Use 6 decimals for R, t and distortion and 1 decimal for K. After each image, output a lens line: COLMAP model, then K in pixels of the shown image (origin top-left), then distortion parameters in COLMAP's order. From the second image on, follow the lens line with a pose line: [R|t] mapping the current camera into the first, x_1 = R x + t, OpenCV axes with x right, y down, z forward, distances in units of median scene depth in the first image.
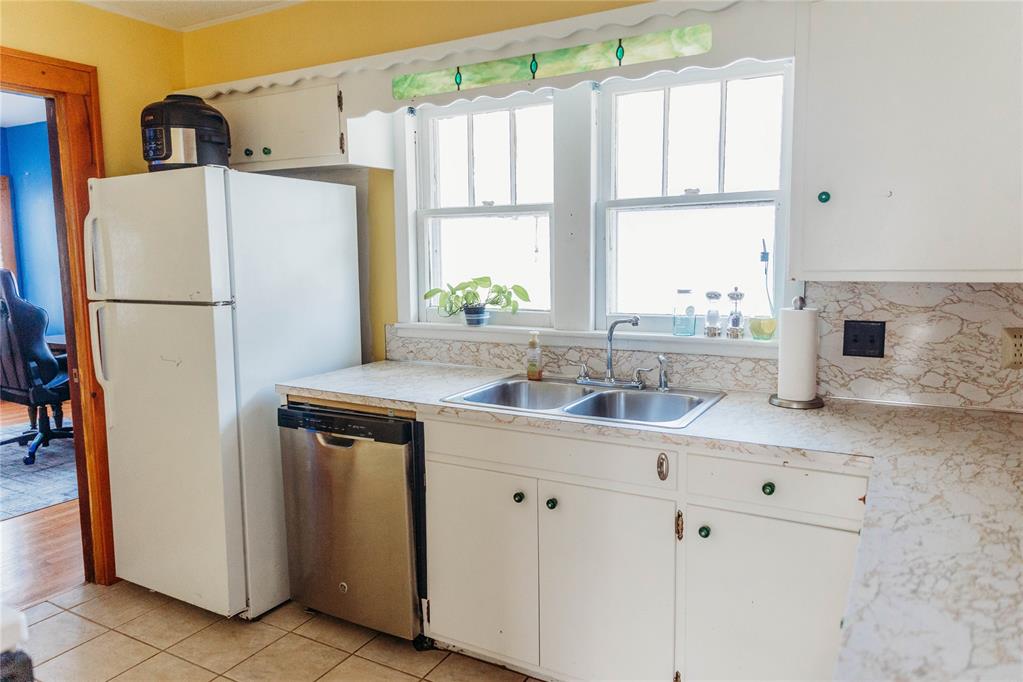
lens RADIAL K [[707.2, 0, 511.7], [0, 707.2, 337.1], [0, 0, 1]] dist [0.002201, -0.000630]
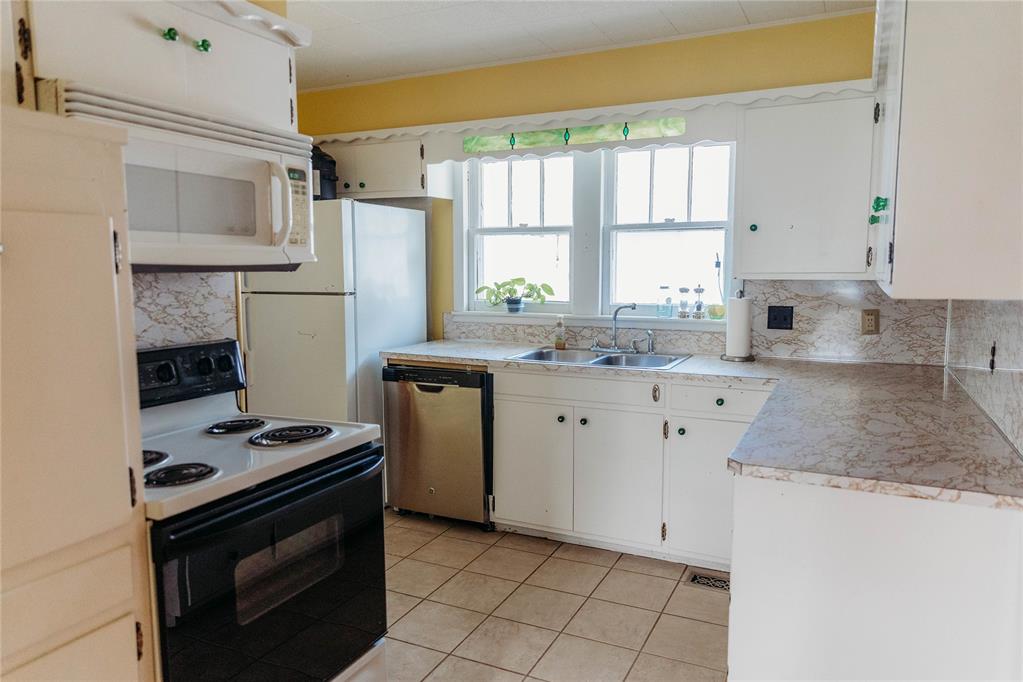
lens RADIAL K [[707.2, 0, 511.0], [0, 707.2, 343.9], [0, 0, 1]] dist [0.002201, -0.000630]
pose [[0.998166, 0.002627, 0.060487, -0.169198], [-0.002314, 0.999984, -0.005229, 0.062874], [-0.060499, 0.005079, 0.998155, -0.466813]]
